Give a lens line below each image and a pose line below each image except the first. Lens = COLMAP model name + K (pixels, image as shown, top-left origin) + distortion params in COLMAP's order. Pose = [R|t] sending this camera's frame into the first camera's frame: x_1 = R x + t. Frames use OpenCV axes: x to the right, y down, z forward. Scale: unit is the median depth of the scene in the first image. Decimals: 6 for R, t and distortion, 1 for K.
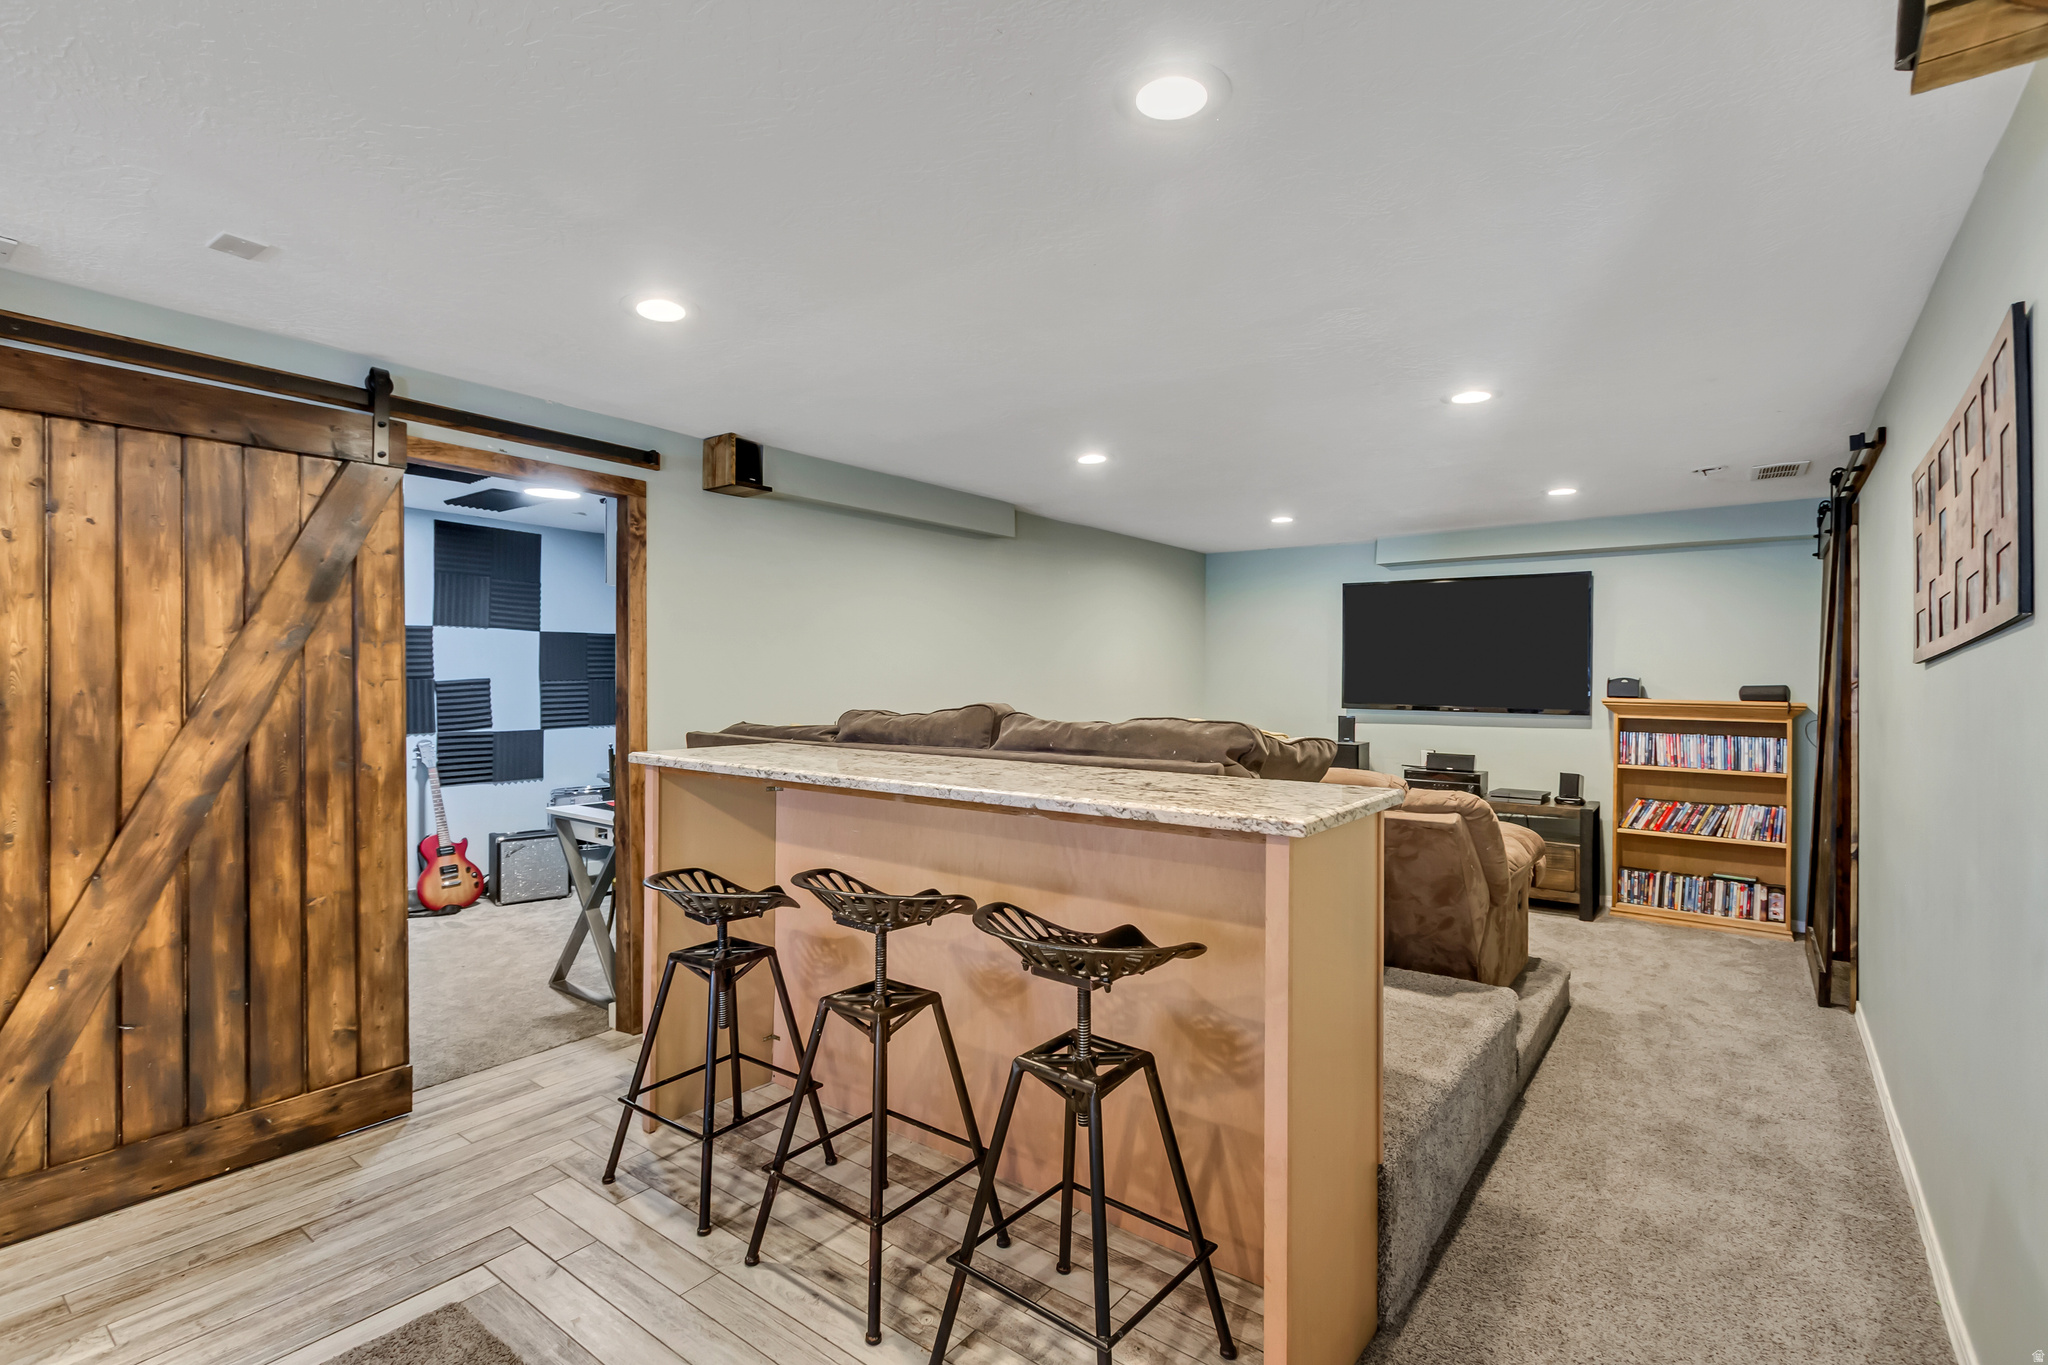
lens RADIAL K [[953.9, 0, 1020.2], [0, 953.9, 673.2], [0, 0, 1]] dist [0.001257, -0.000087]
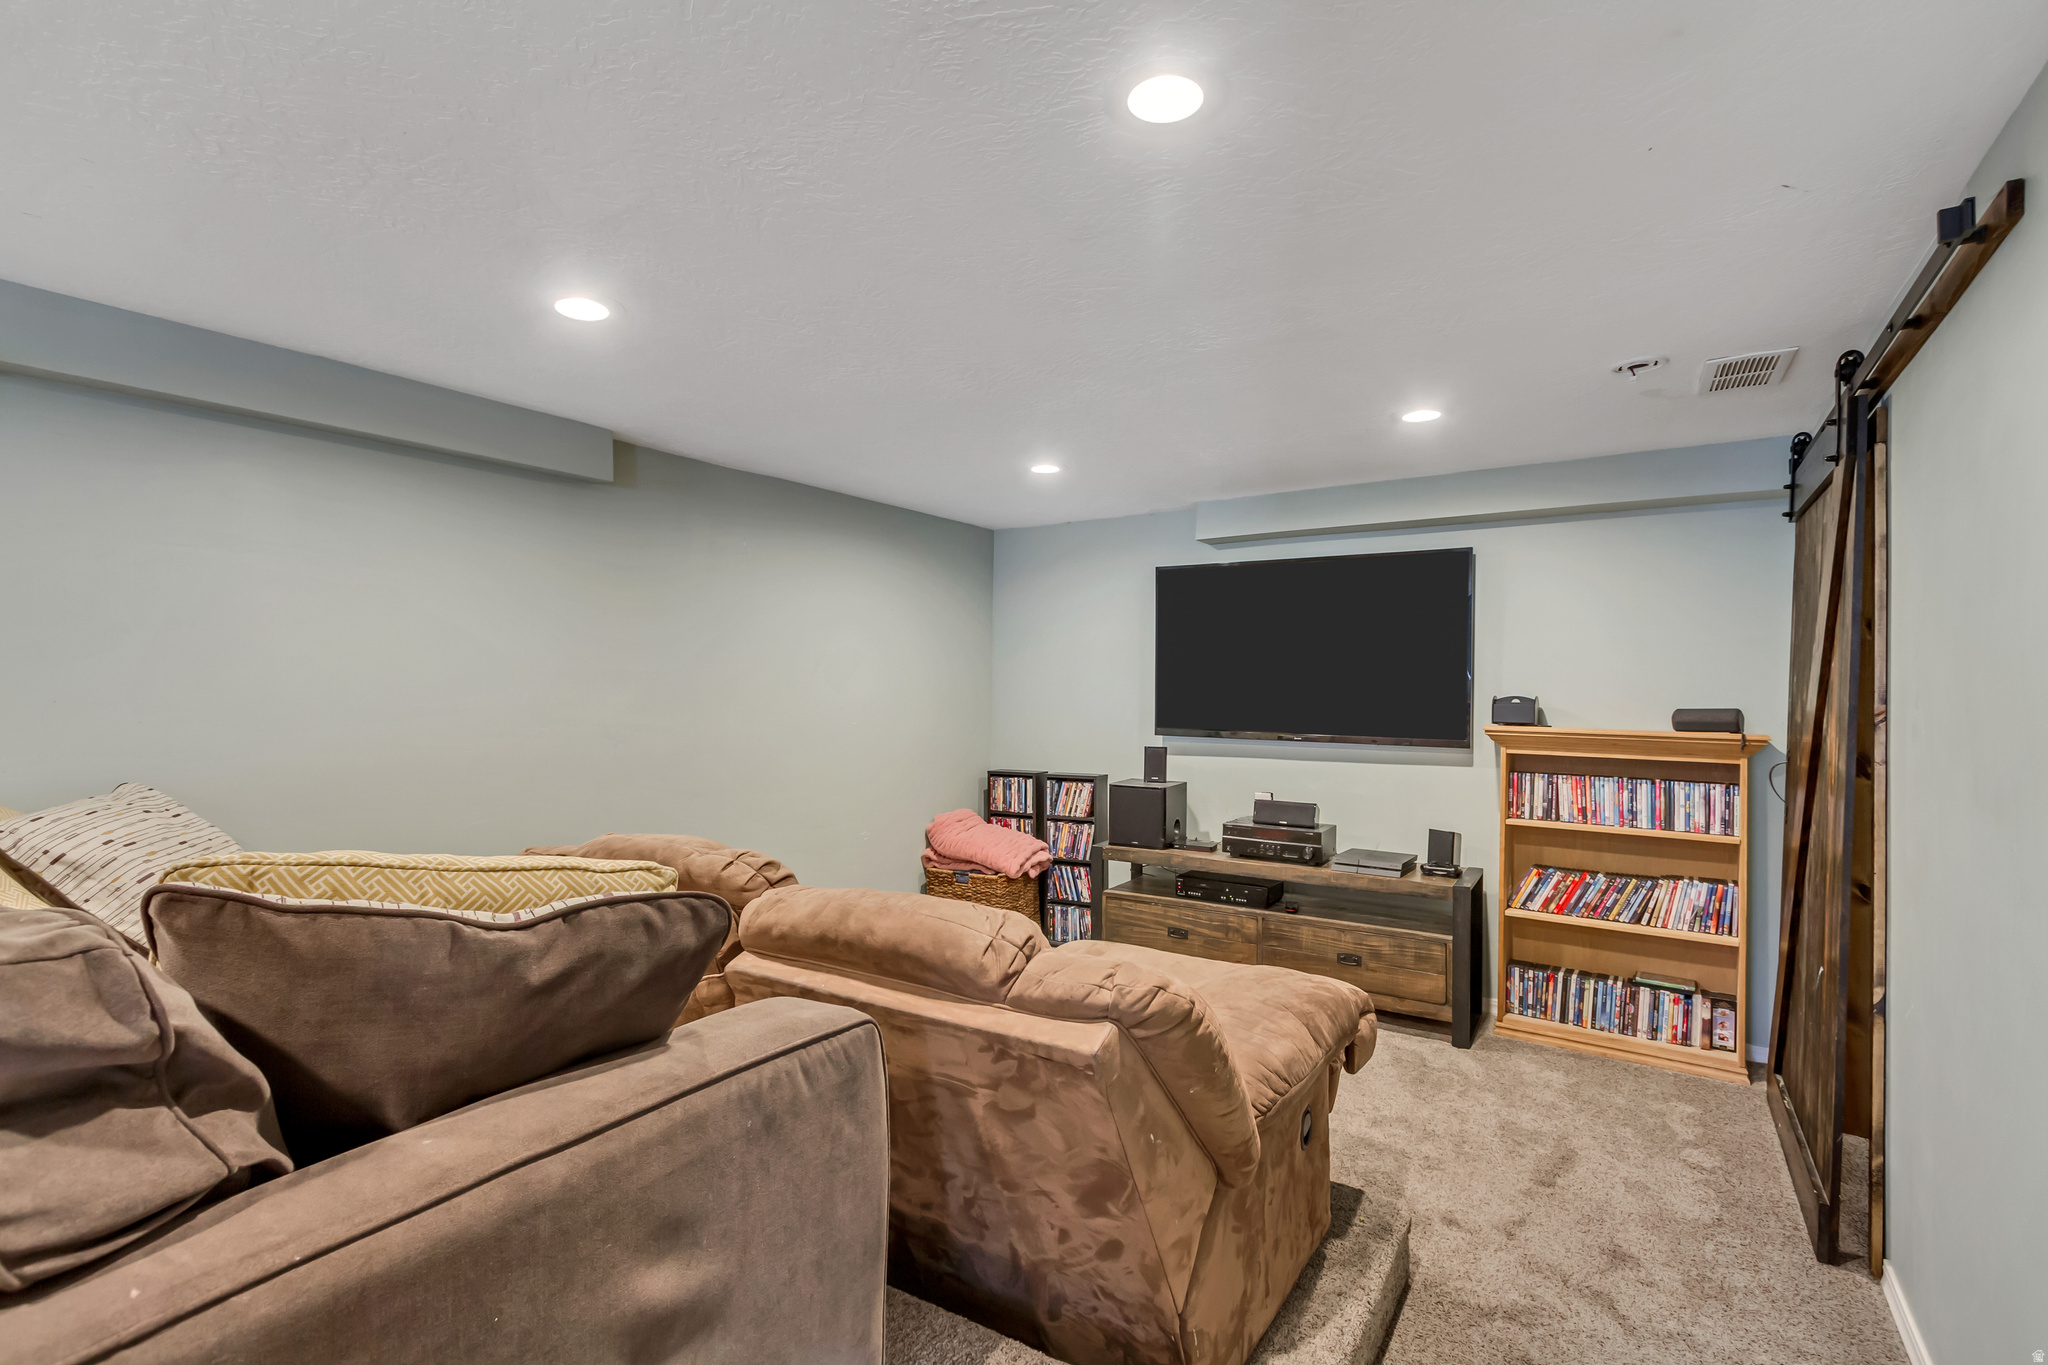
lens RADIAL K [[934.8, 0, 1024.0], [0, 934.8, 682.5], [0, 0, 1]] dist [0.000371, 0.000354]
pose [[0.997841, 0.001793, 0.065650, 0.231630], [-0.001836, 0.999998, 0.000597, -0.005737], [-0.065649, -0.000716, 0.997843, 0.343437]]
